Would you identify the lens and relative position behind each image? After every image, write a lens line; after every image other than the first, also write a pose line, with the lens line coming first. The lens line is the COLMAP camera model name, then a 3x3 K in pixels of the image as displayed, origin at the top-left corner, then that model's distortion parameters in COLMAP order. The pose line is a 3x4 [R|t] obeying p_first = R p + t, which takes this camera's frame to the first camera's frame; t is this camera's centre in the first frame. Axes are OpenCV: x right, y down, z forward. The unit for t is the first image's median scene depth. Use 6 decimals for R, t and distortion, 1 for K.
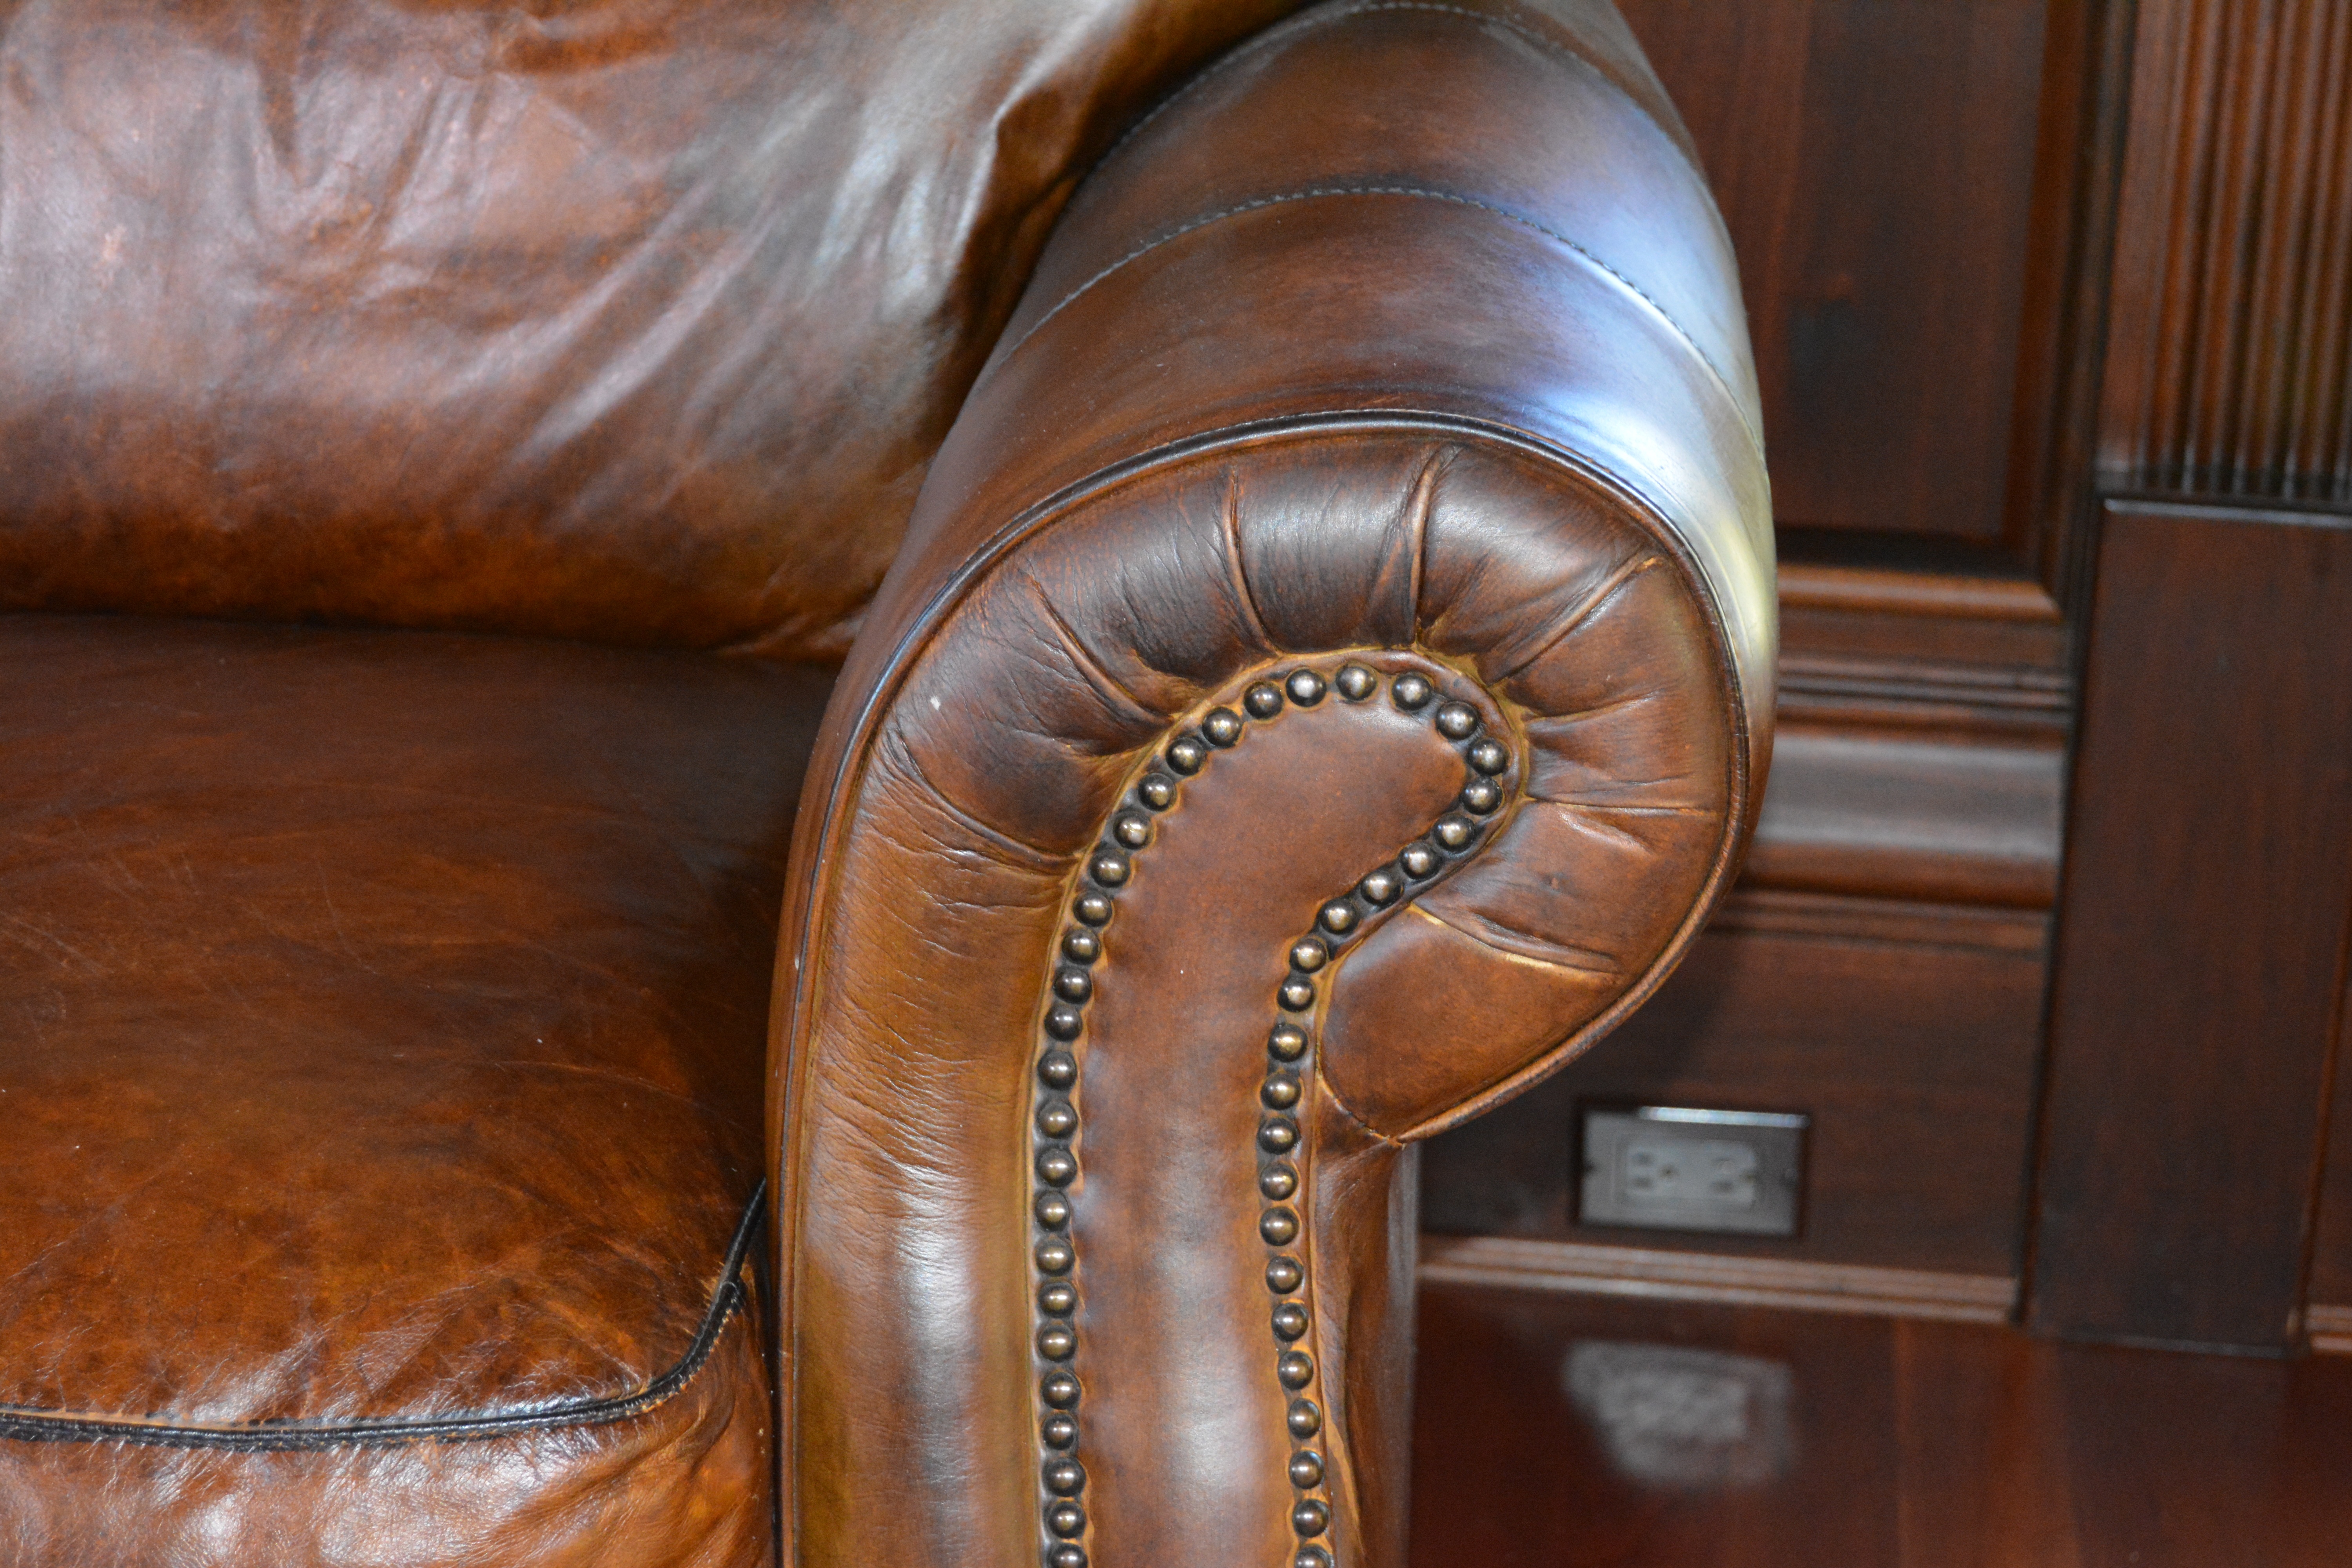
lens RADIAL K [[4778.5, 0, 1200.7], [0, 4778.5, 828.6], [0, 0, 1]] dist [-0.015814, 0.000000]
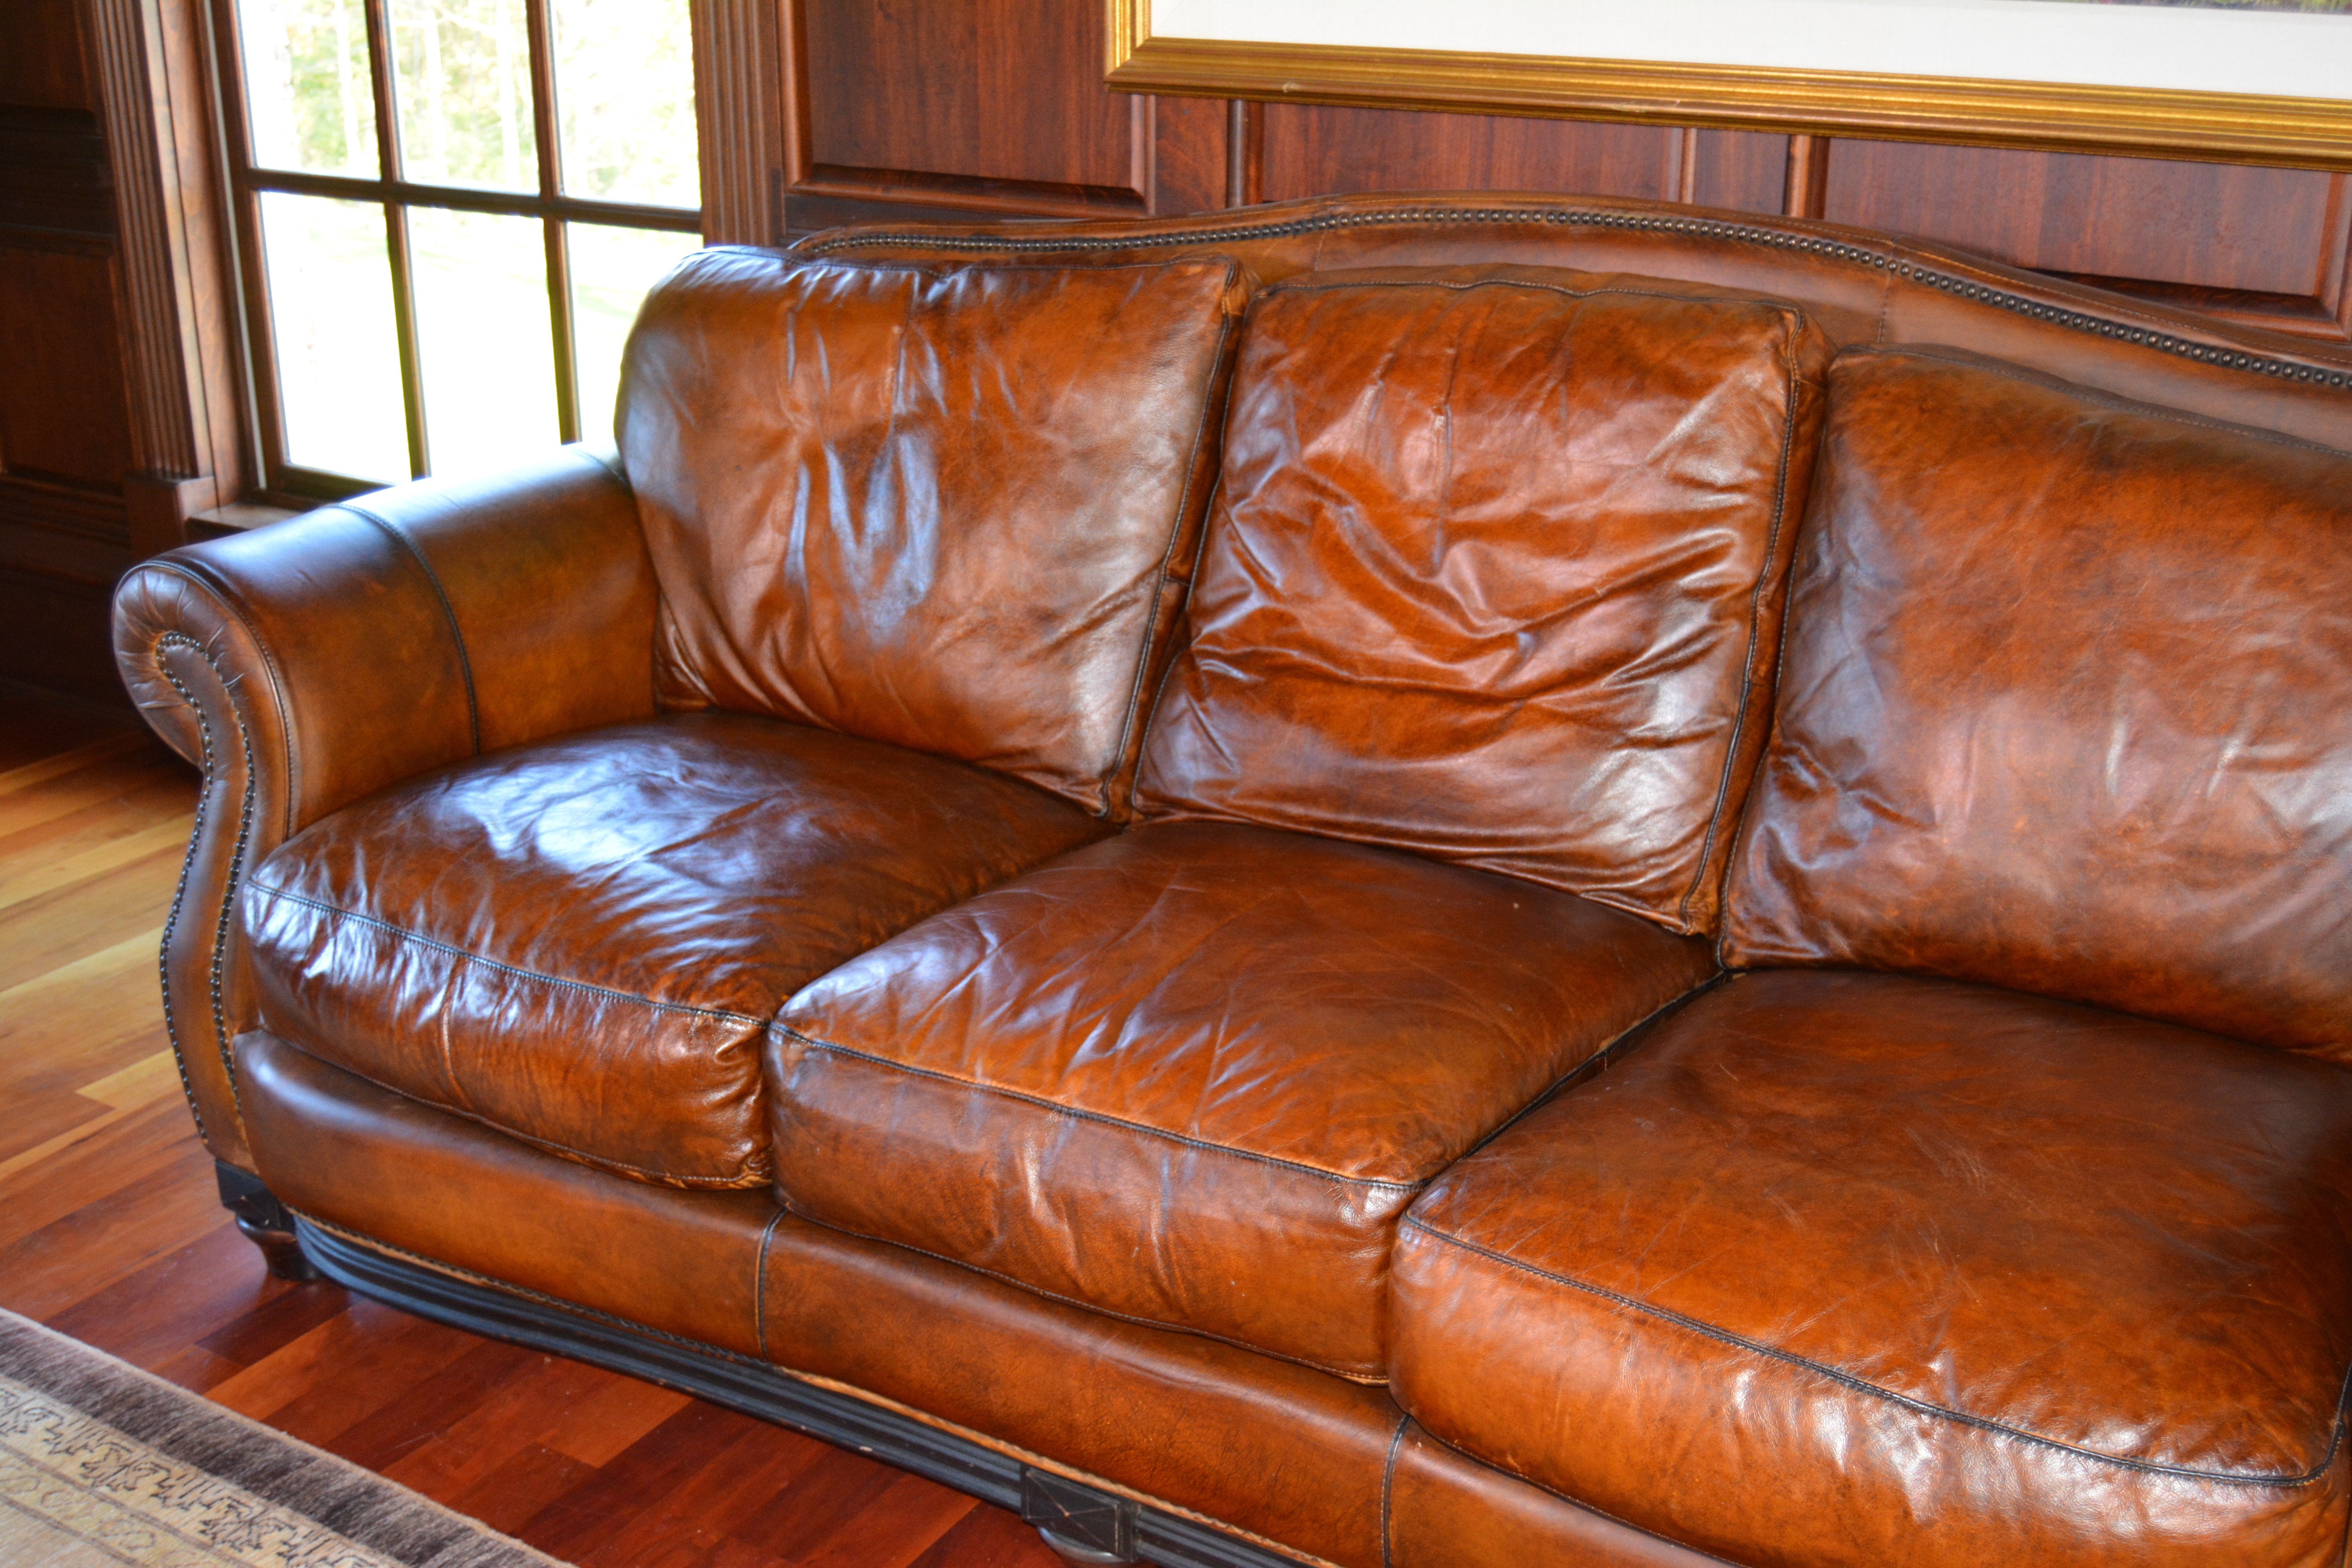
lens RADIAL K [[2555.5, 0, 1178.7], [0, 2555.5, 796.2], [0, 0, 1]] dist [-0.061996, 0.000000]
pose [[0.908995, 0.122292, -0.398463, -0.157739], [-0.126872, 0.991806, 0.014966, -0.137309], [0.397028, 0.036950, 0.917062, -0.267479]]
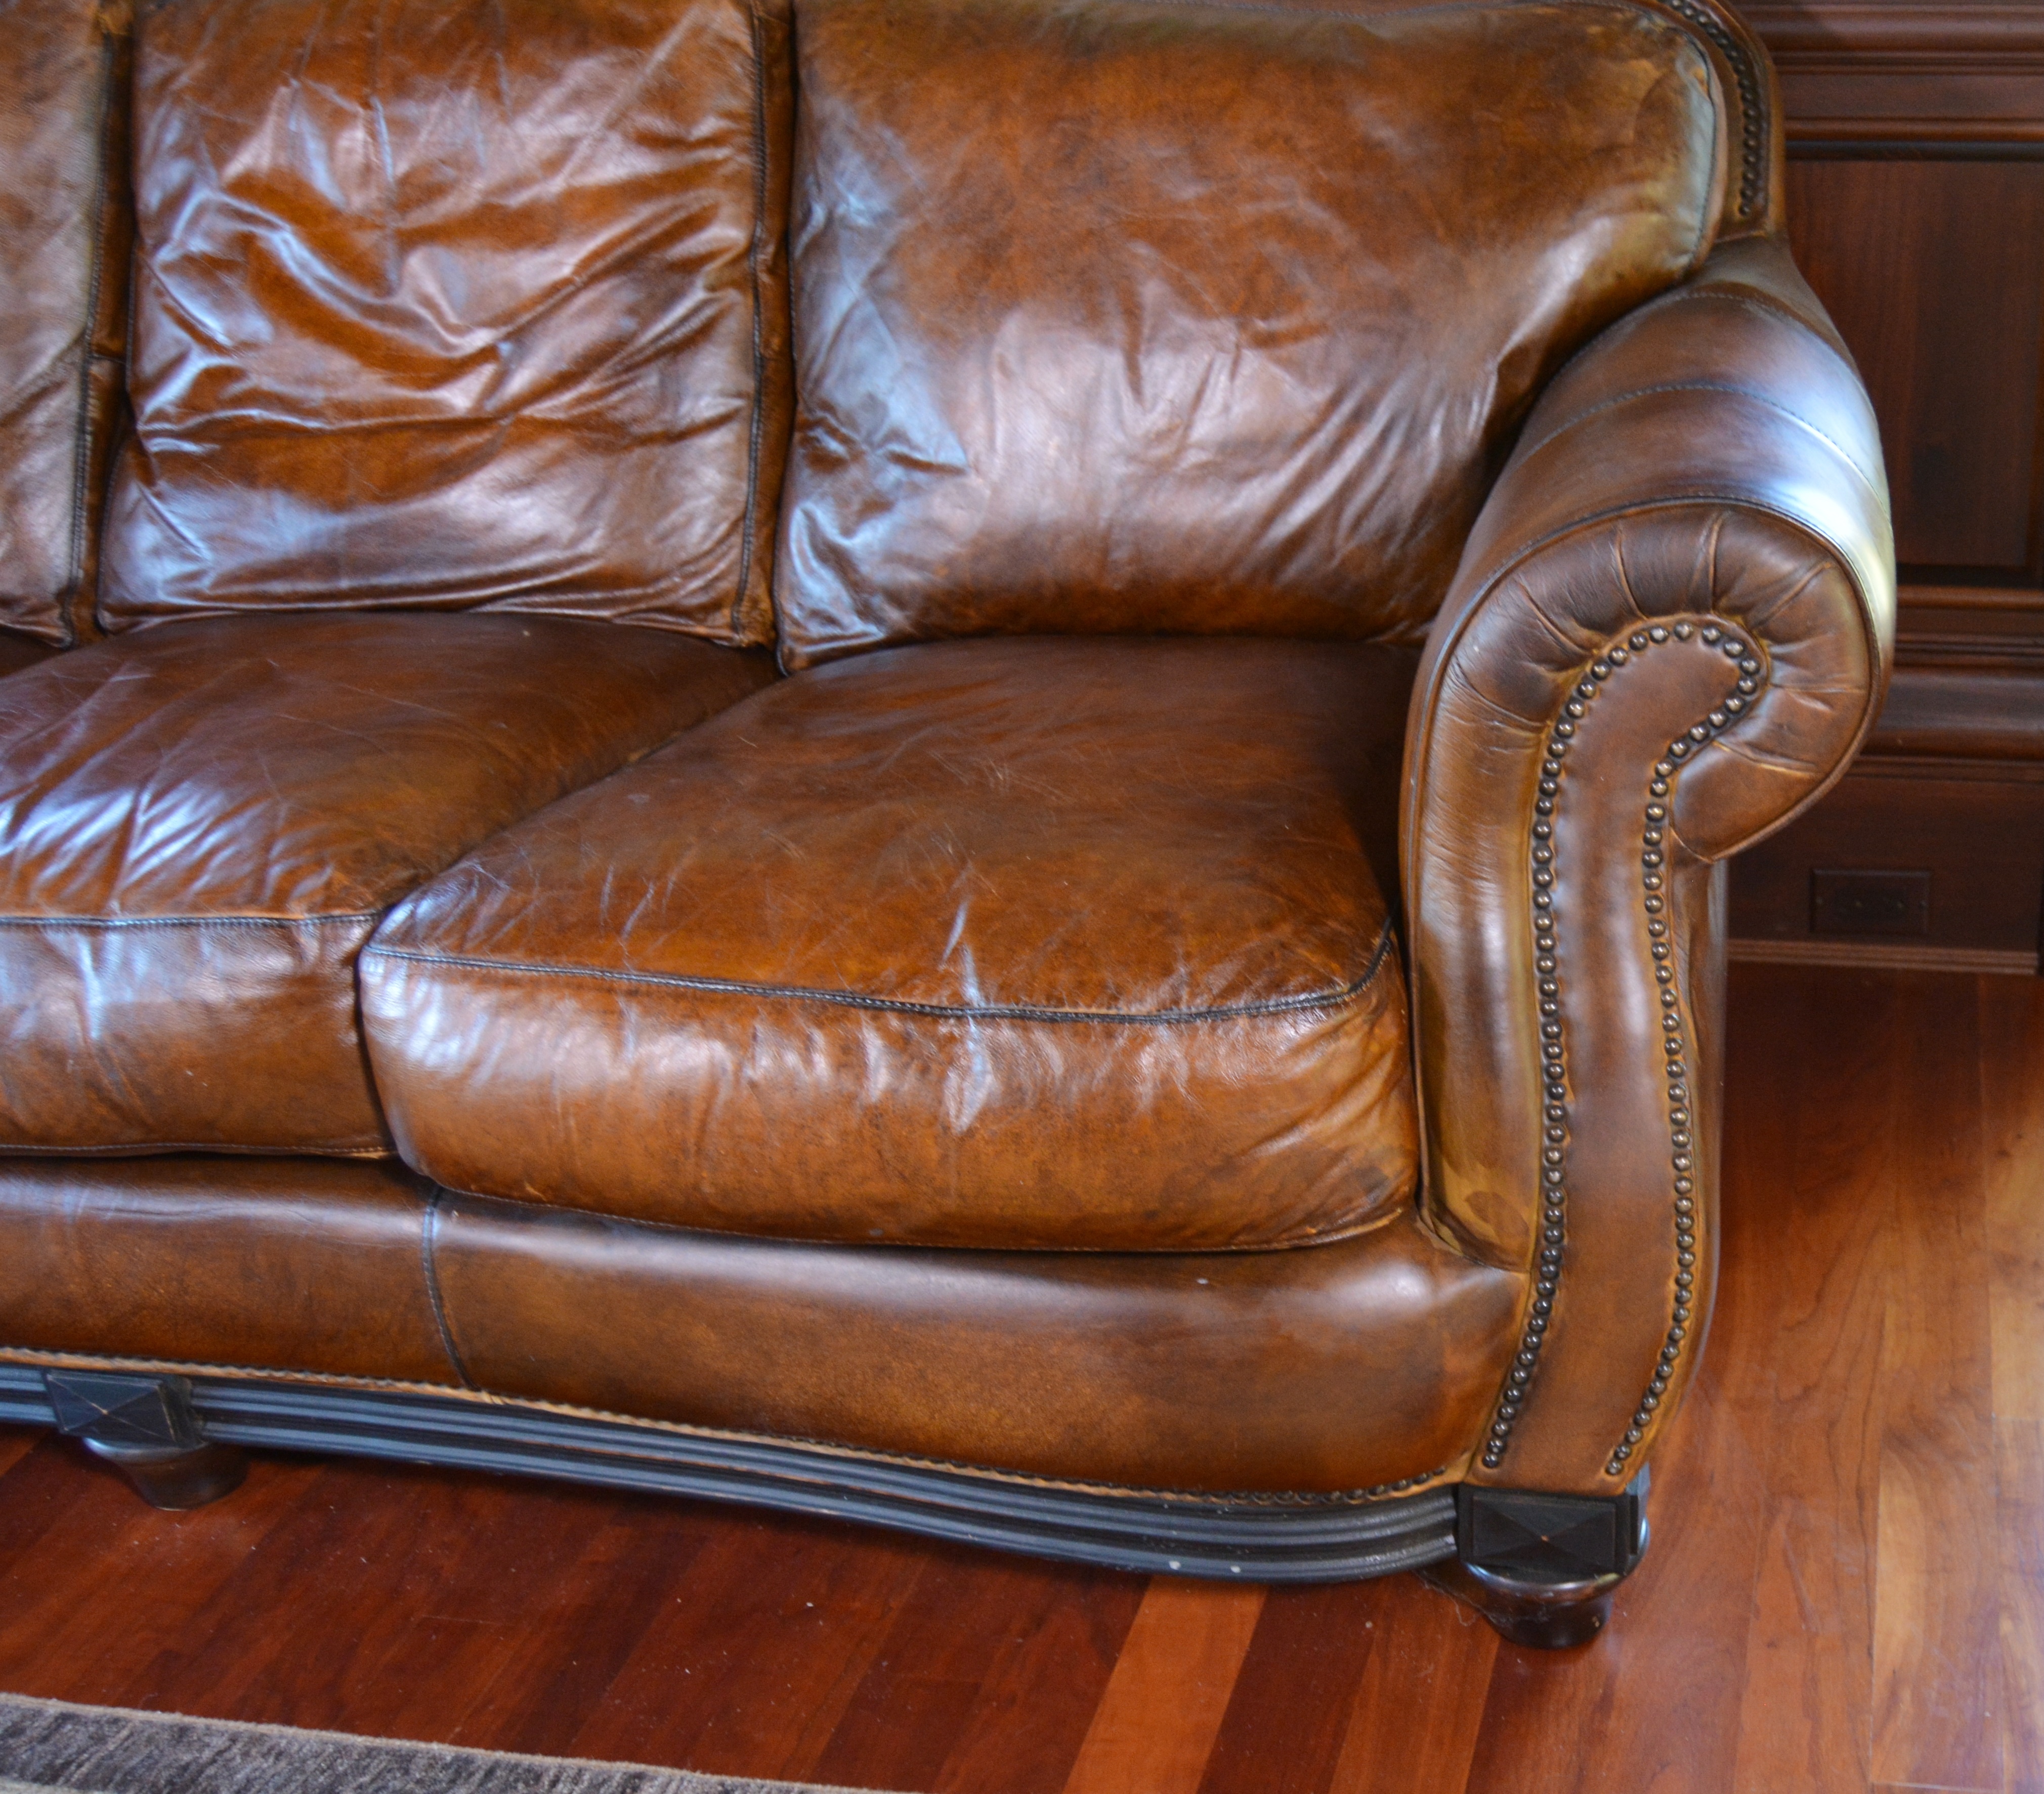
lens RADIAL K [[2575.9, 0, 1487.4], [0, 2575.9, 1008.6], [0, 0, 1]] dist [-0.073353, 0.000000]
pose [[0.998135, -0.029011, -0.053710, 0.003214], [0.033873, 0.995188, 0.091945, 0.024349], [0.050784, -0.093593, 0.994314, -0.093937]]
